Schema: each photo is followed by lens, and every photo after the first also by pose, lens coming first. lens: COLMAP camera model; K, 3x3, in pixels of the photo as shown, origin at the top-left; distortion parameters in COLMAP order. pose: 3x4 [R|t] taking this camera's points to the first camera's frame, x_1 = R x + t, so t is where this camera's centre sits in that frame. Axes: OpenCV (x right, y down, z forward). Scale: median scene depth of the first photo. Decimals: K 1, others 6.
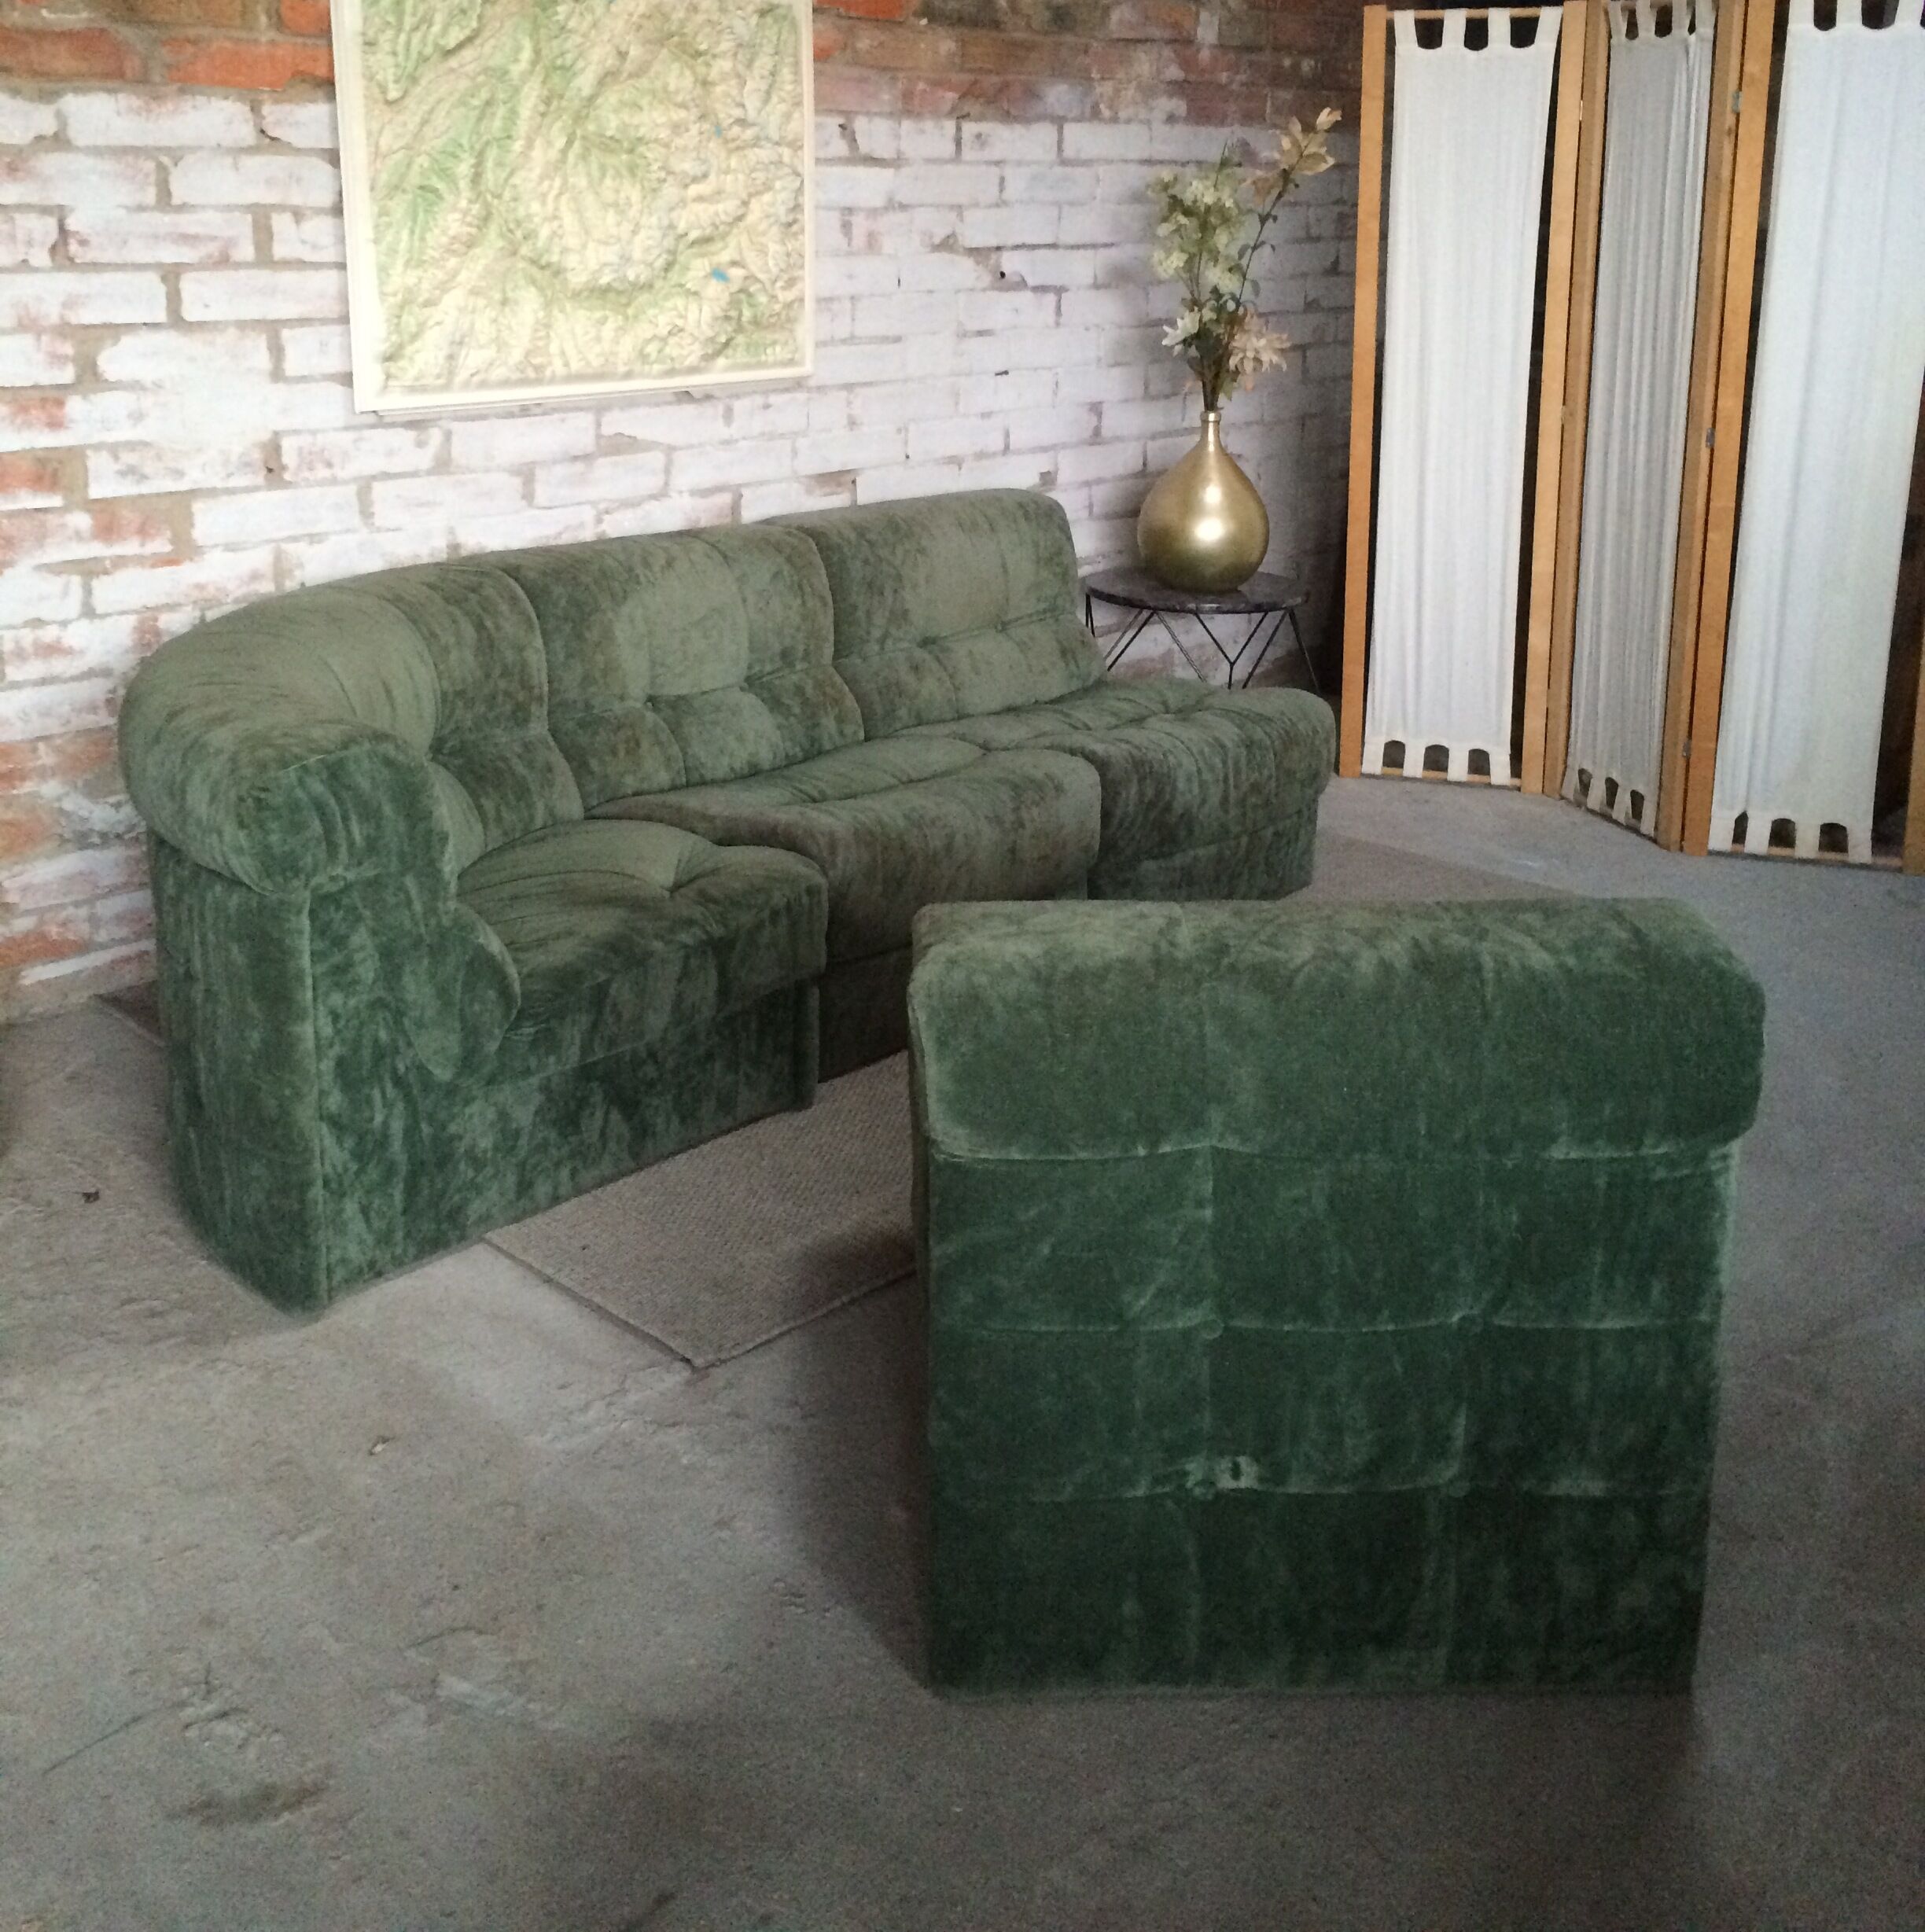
lens RADIAL K [[2176.0, 0, 958.9], [0, 2176.0, 651.2], [0, 0, 1]] dist [0.059479, -0.027133]
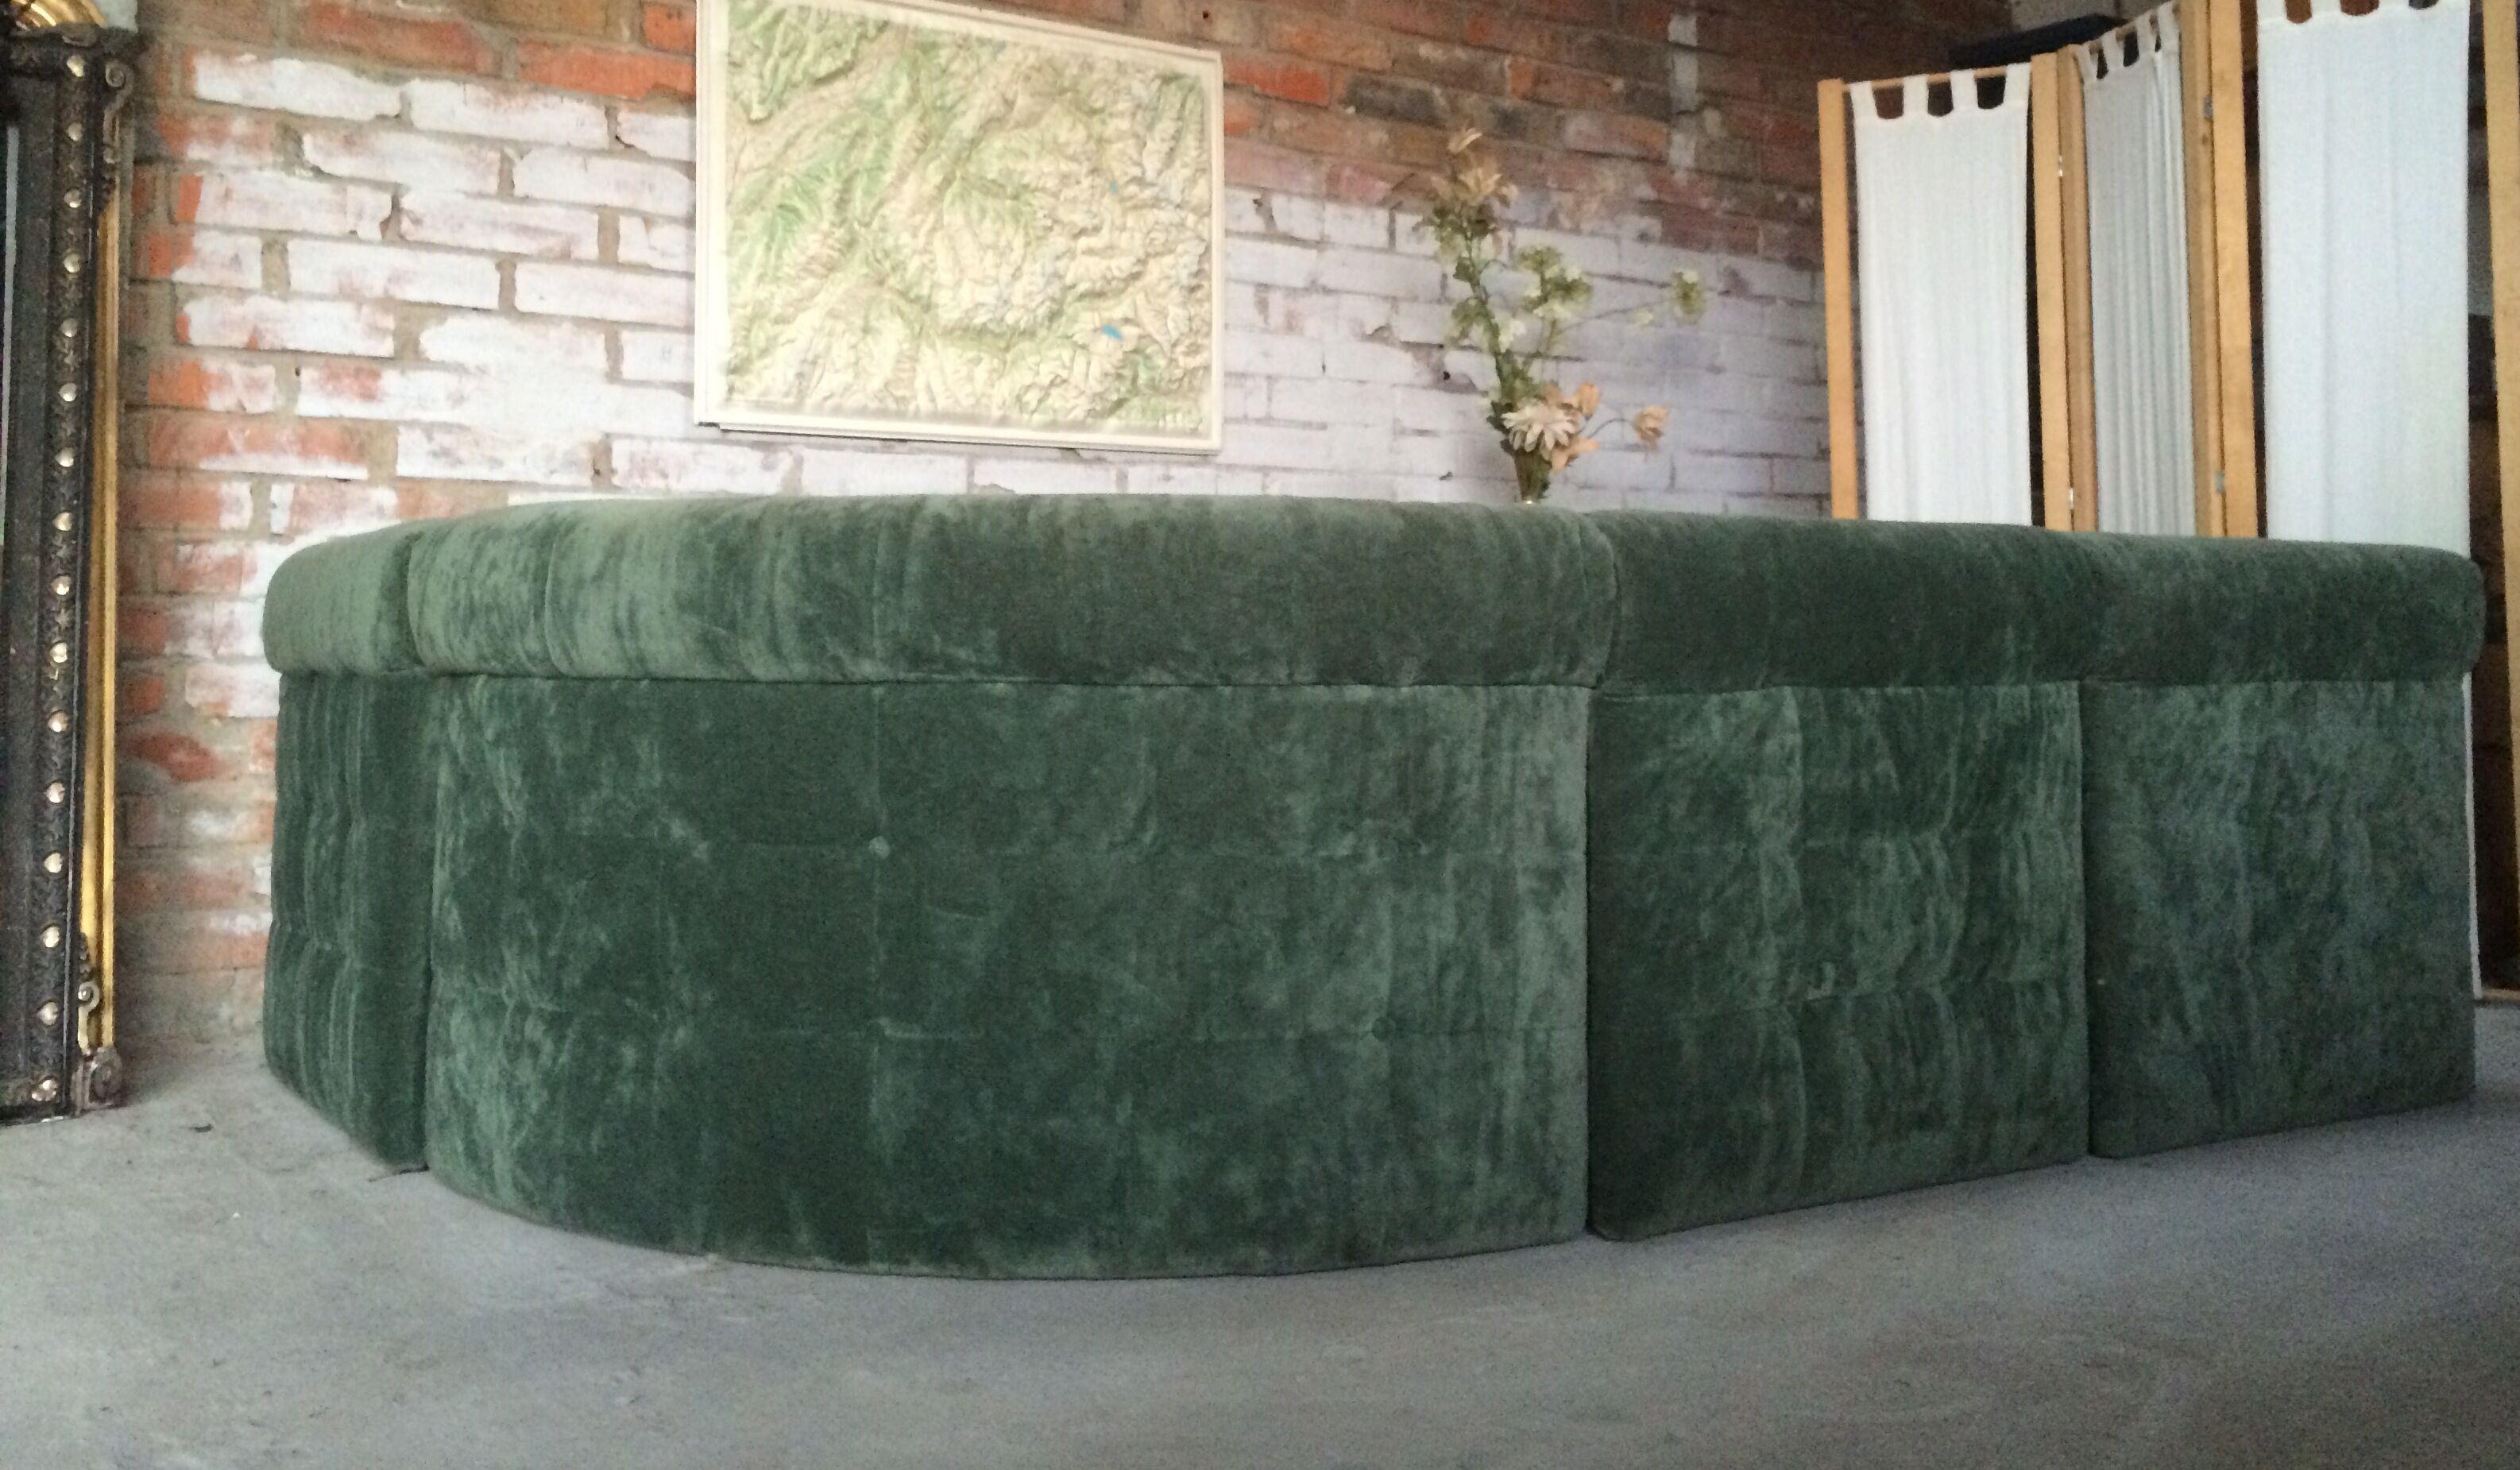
lens RADIAL K [[2213.0, 0, 1292.6], [0, 2213.0, 518.3], [0, 0, 1]] dist [0.041422, -0.005420]
pose [[0.984519, -0.018117, -0.174339, 0.146684], [-0.028564, 0.964763, -0.261565, 0.170835], [0.172935, 0.262496, 0.949310, 0.115019]]
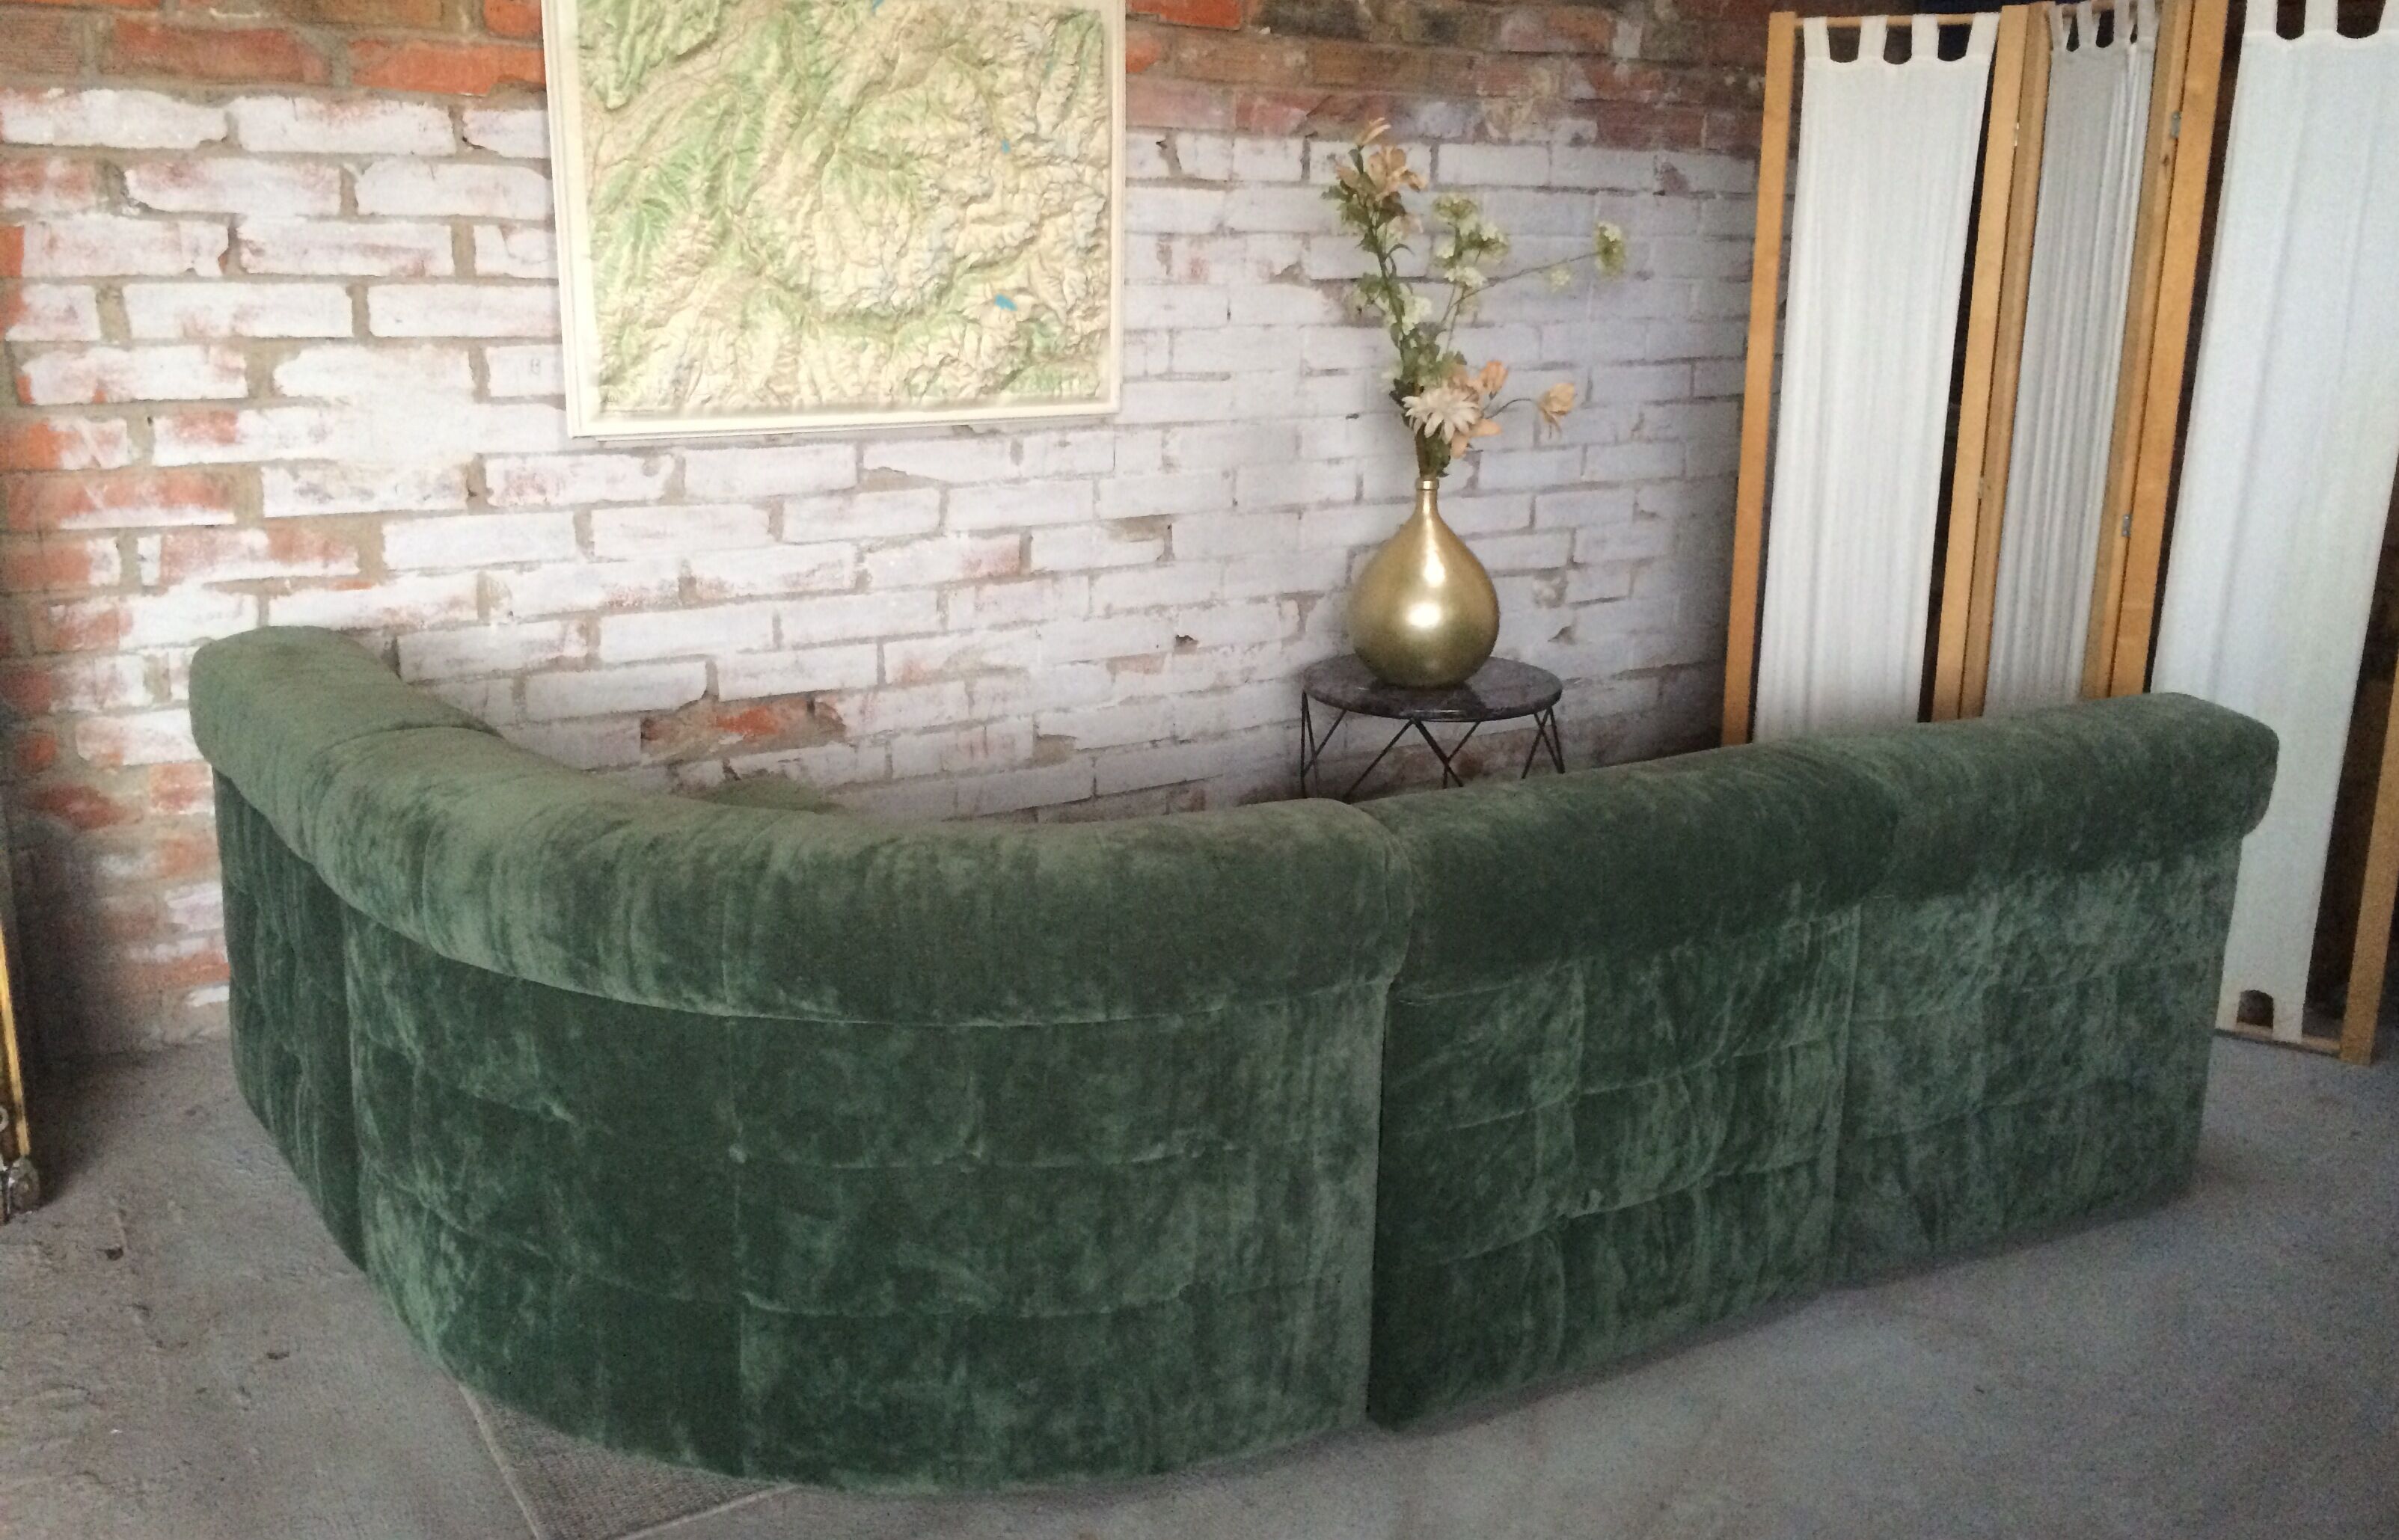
lens RADIAL K [[2064.1, 0, 1212.7], [0, 2064.1, 710.3], [0, 0, 1]] dist [0.072961, -0.097208]
pose [[0.978156, 0.063818, -0.197833, 0.175481], [-0.059011, 0.997803, 0.030104, -0.031679], [0.199320, -0.017772, 0.979773, 0.153583]]
